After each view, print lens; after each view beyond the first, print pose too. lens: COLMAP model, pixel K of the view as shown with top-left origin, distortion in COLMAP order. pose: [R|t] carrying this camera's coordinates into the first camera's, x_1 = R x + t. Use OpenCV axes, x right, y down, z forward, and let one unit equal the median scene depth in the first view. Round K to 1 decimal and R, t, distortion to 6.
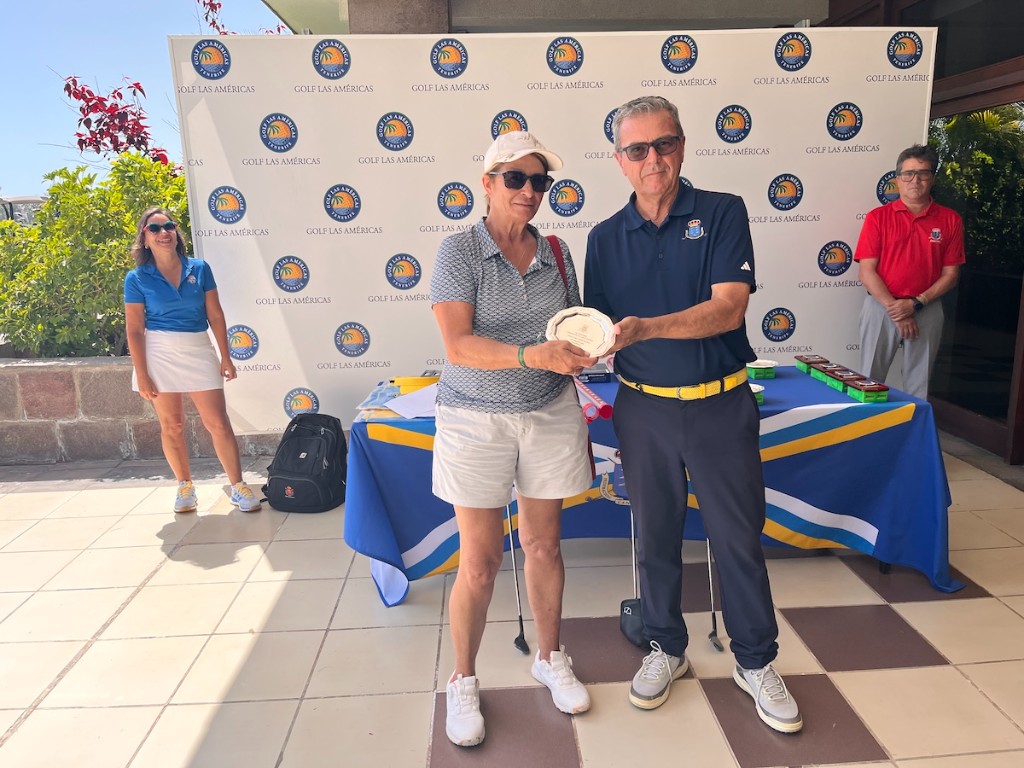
lens RADIAL K [[804.5, 0, 506.3], [0, 804.5, 373.9], [0, 0, 1]] dist [0.076359, -0.115159]
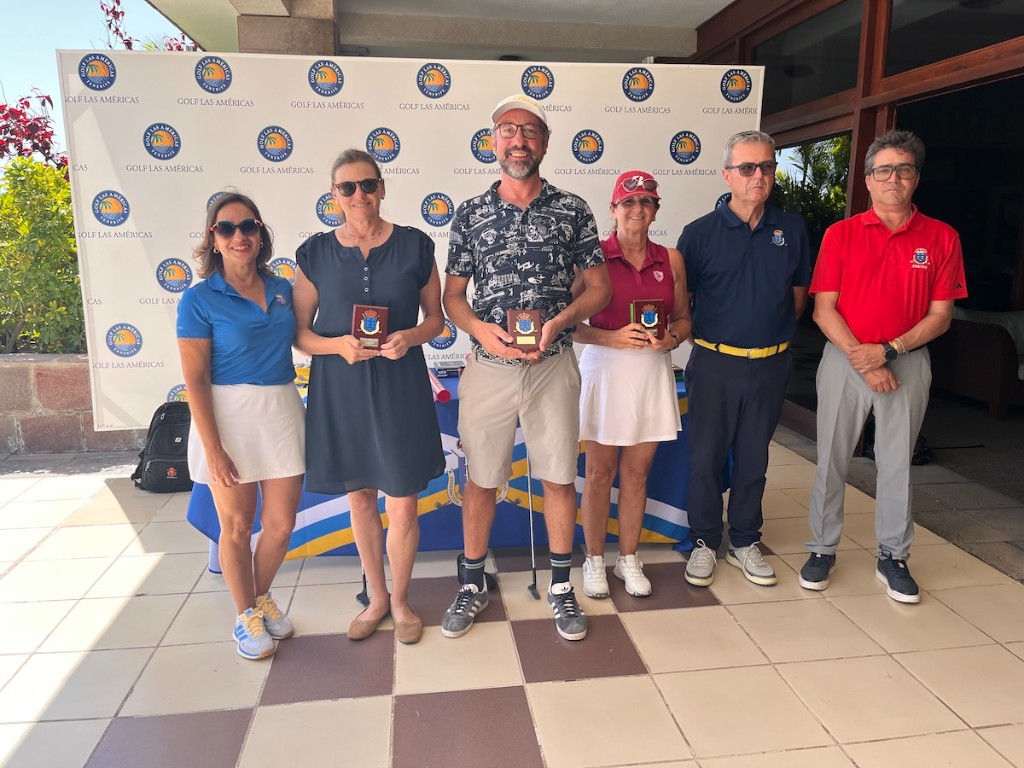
lens RADIAL K [[806.2, 0, 512.0], [0, 806.2, 384.0], [0, 0, 1]] dist [0.082709, -0.142093]
pose [[0.995993, 0.003503, 0.089367, 0.079526], [-0.002947, 0.999976, -0.006346, 0.024910], [-0.089387, 0.006057, 0.995979, -0.099452]]
